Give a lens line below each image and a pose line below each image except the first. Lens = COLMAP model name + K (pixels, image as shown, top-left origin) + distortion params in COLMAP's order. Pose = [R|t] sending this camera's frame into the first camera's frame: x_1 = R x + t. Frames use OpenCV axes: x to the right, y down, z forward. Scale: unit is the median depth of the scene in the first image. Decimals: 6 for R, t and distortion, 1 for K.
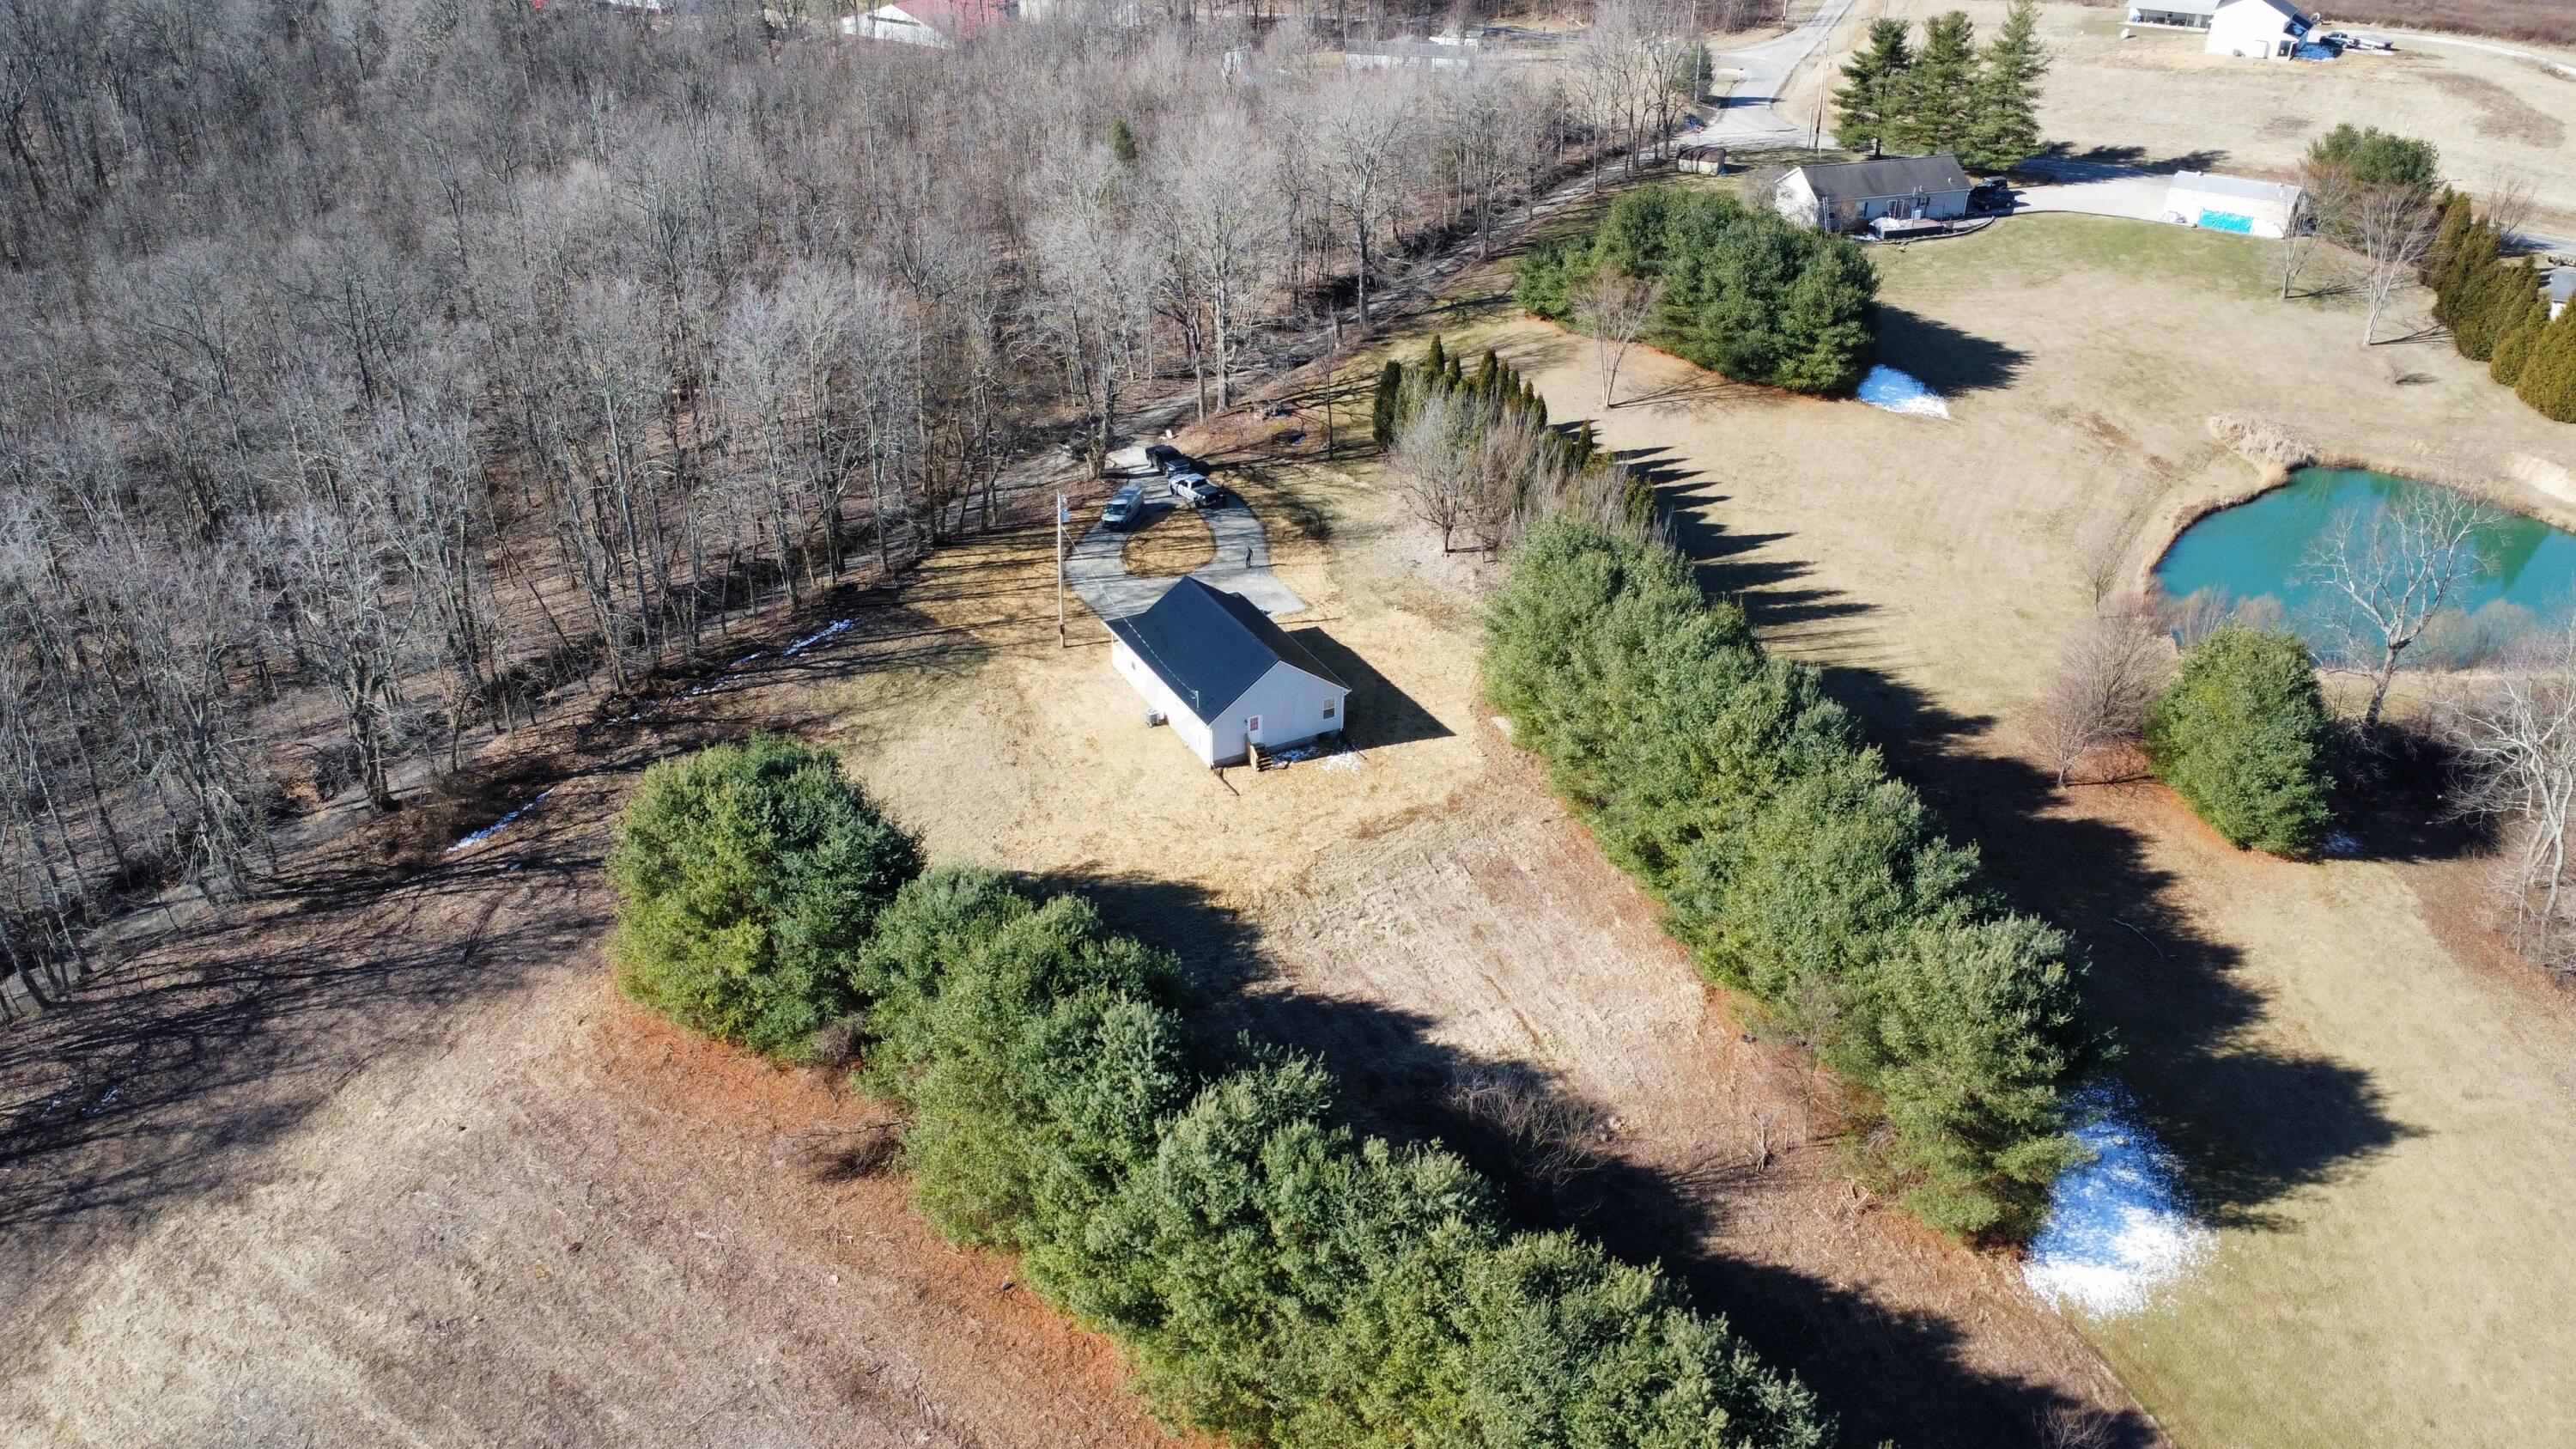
lens RADIAL K [[1988.8, 0, 1292.9], [0, 1988.8, 721.5], [0, 0, 1]] dist [0.005653, -0.002374]
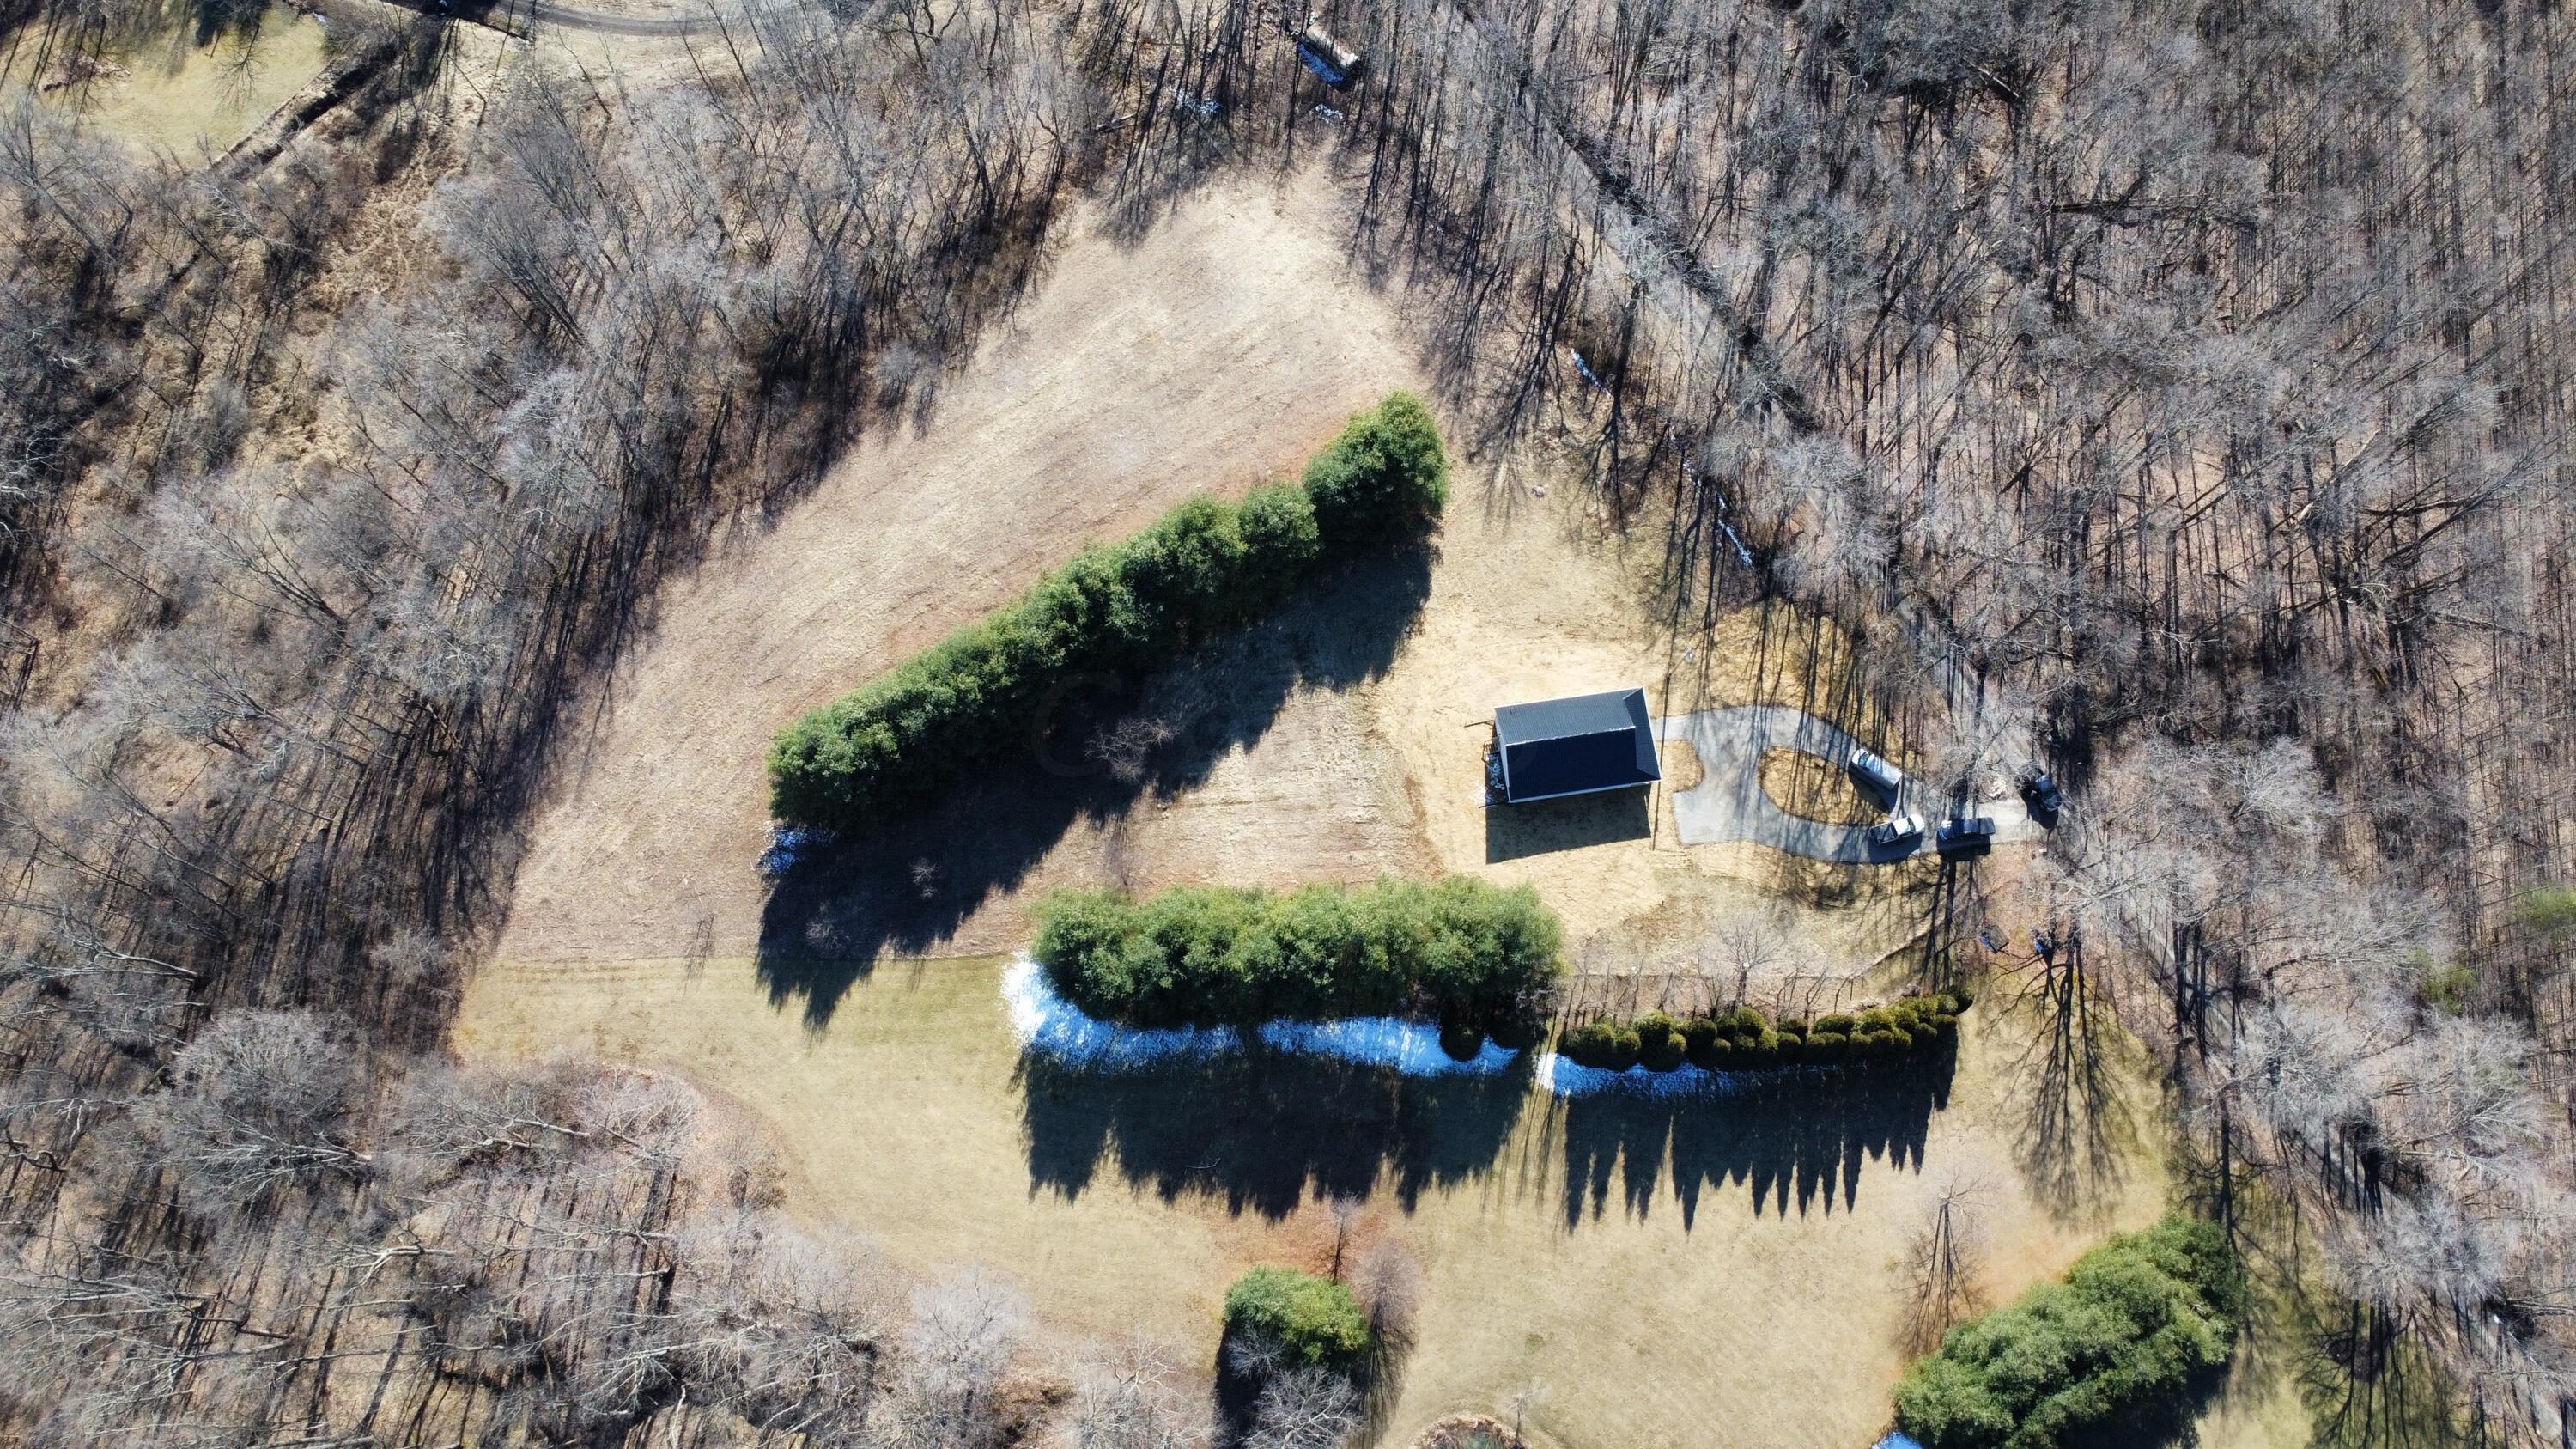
lens RADIAL K [[1899.3, 0, 1296.9], [0, 1899.3, 733.6], [0, 0, 1]] dist [0.003031, -0.000432]
pose [[-0.345461, 0.900571, -0.263874, 0.471397], [-0.465738, 0.079580, 0.881337, -1.366217], [0.814706, 0.427363, 0.391938, 0.232395]]
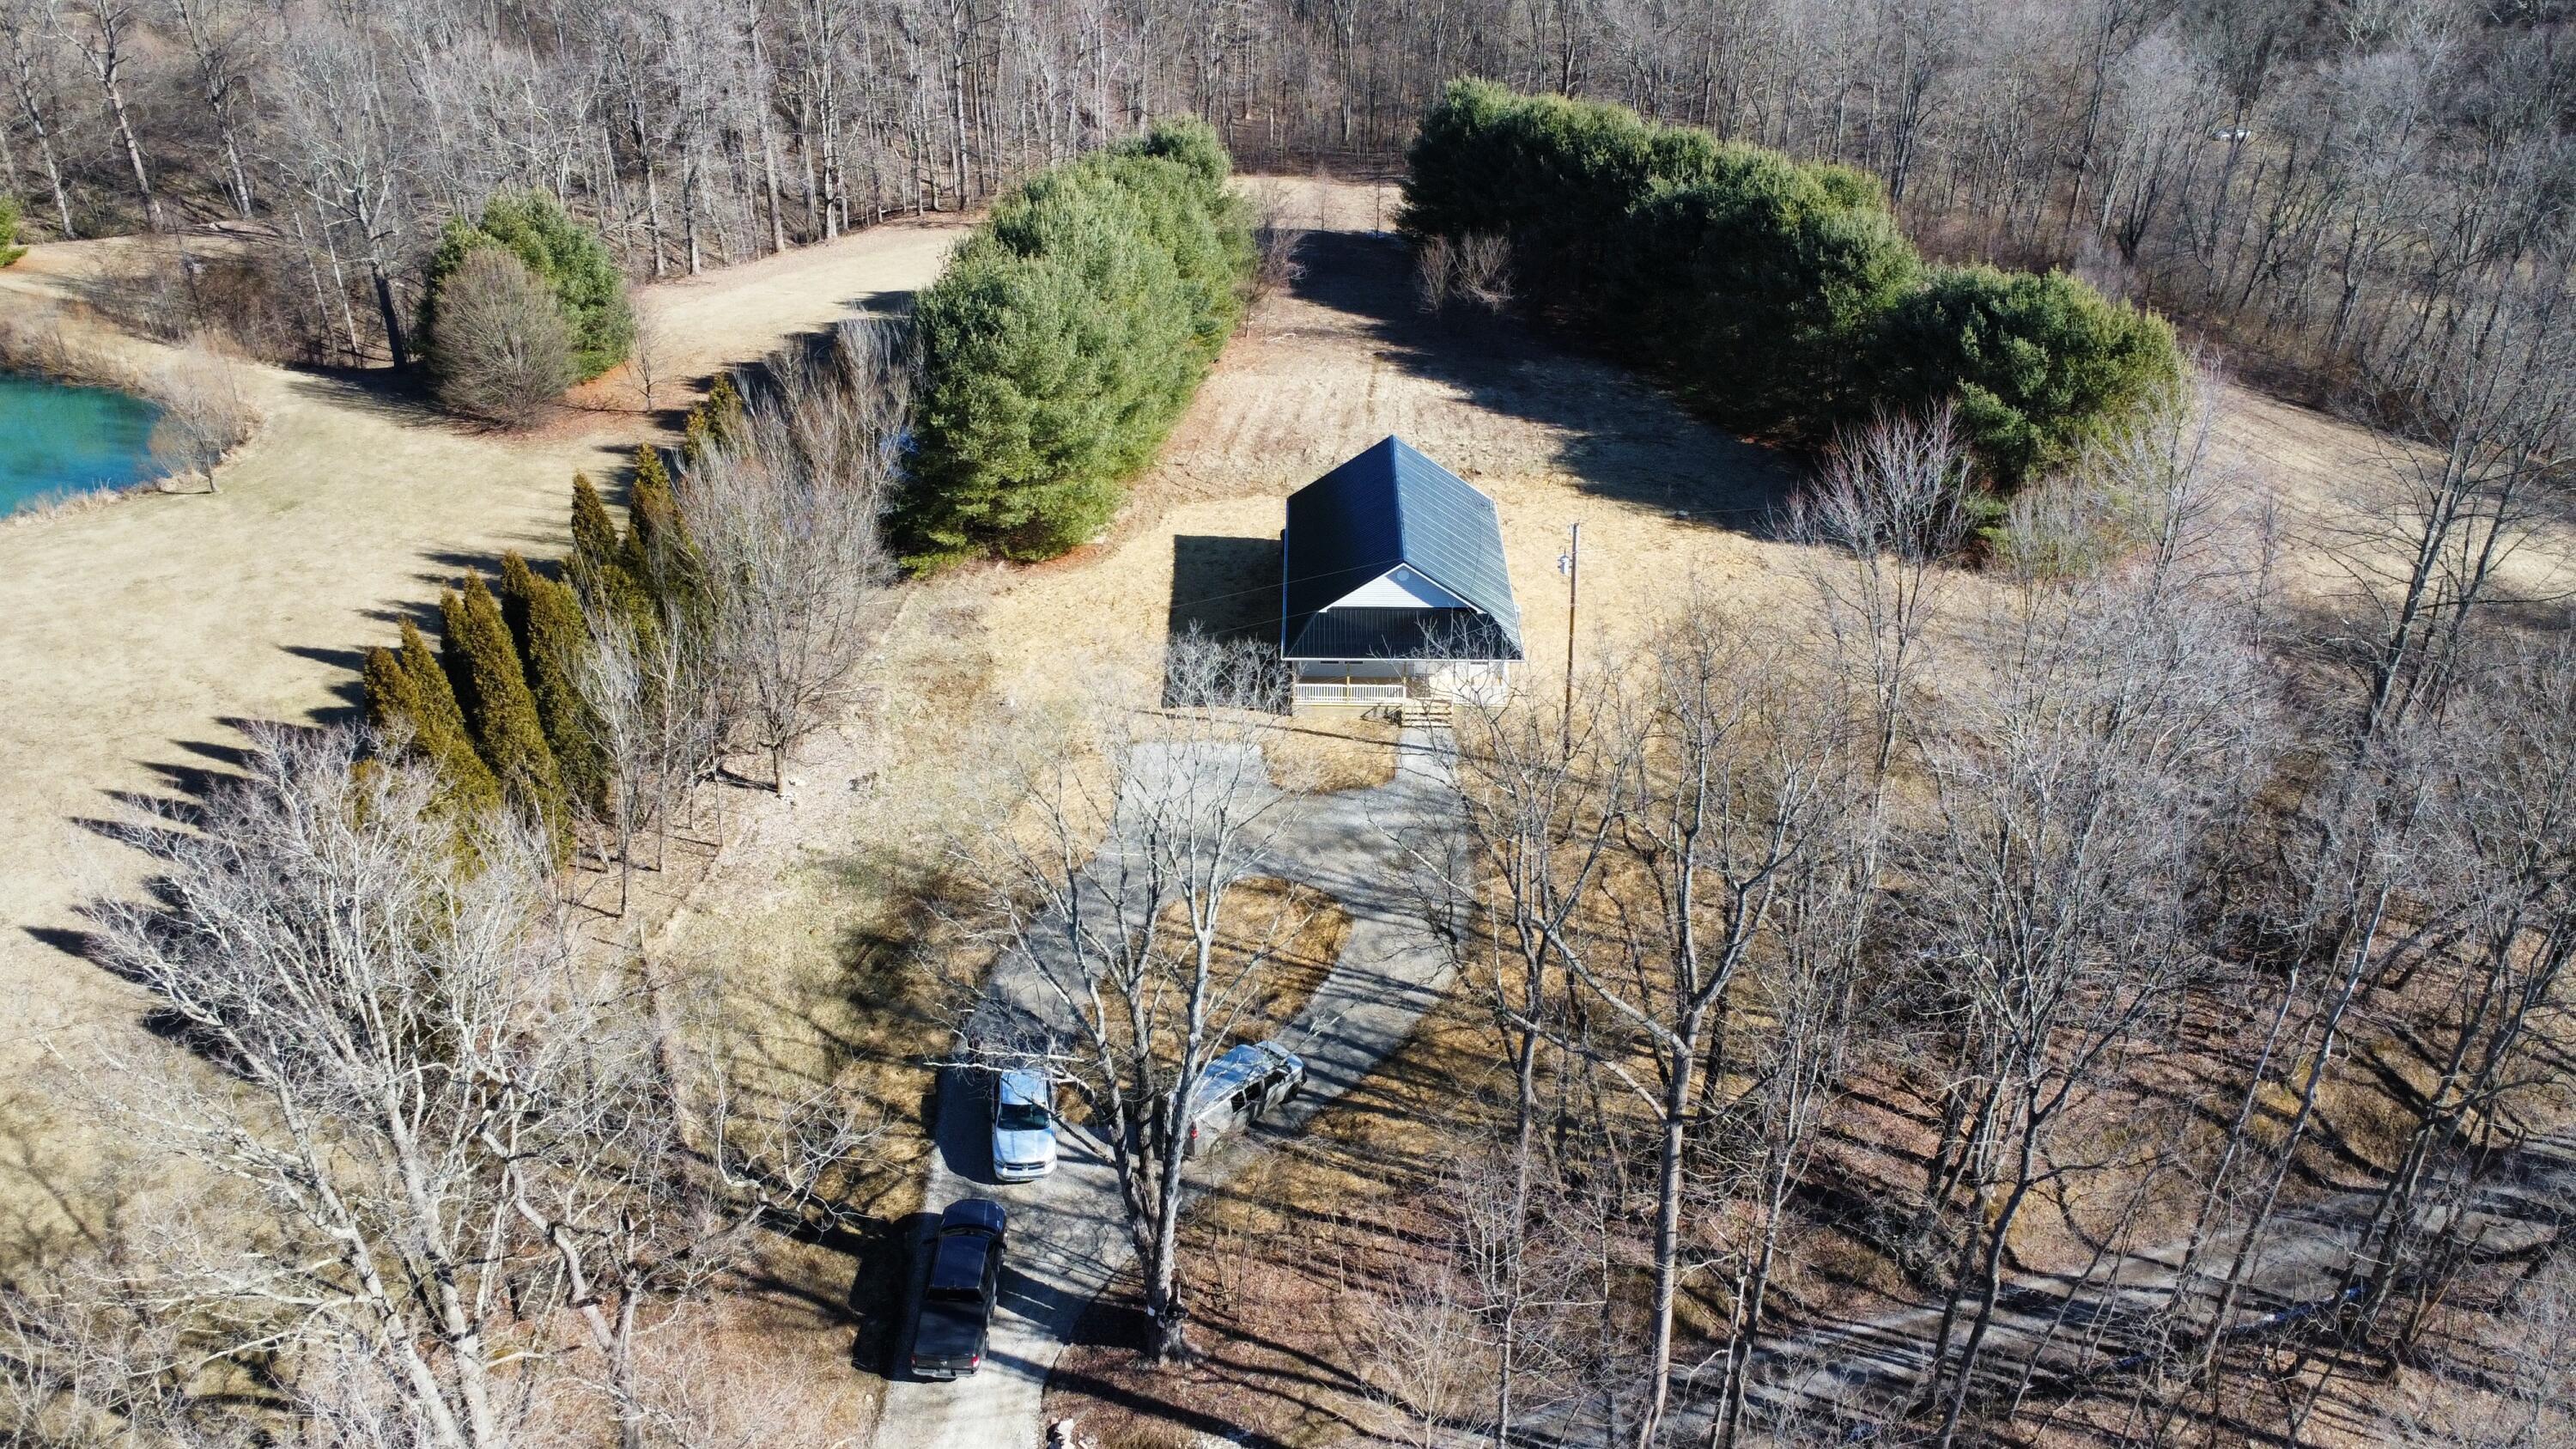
lens RADIAL K [[1899.3, 0, 1296.9], [0, 1899.3, 733.6], [0, 0, 1]] dist [0.003031, -0.000432]
pose [[-0.877251, -0.269744, 0.397076, -0.303437], [0.220173, 0.508946, 0.832164, -0.611865], [-0.426561, 0.817442, -0.387083, 1.413386]]
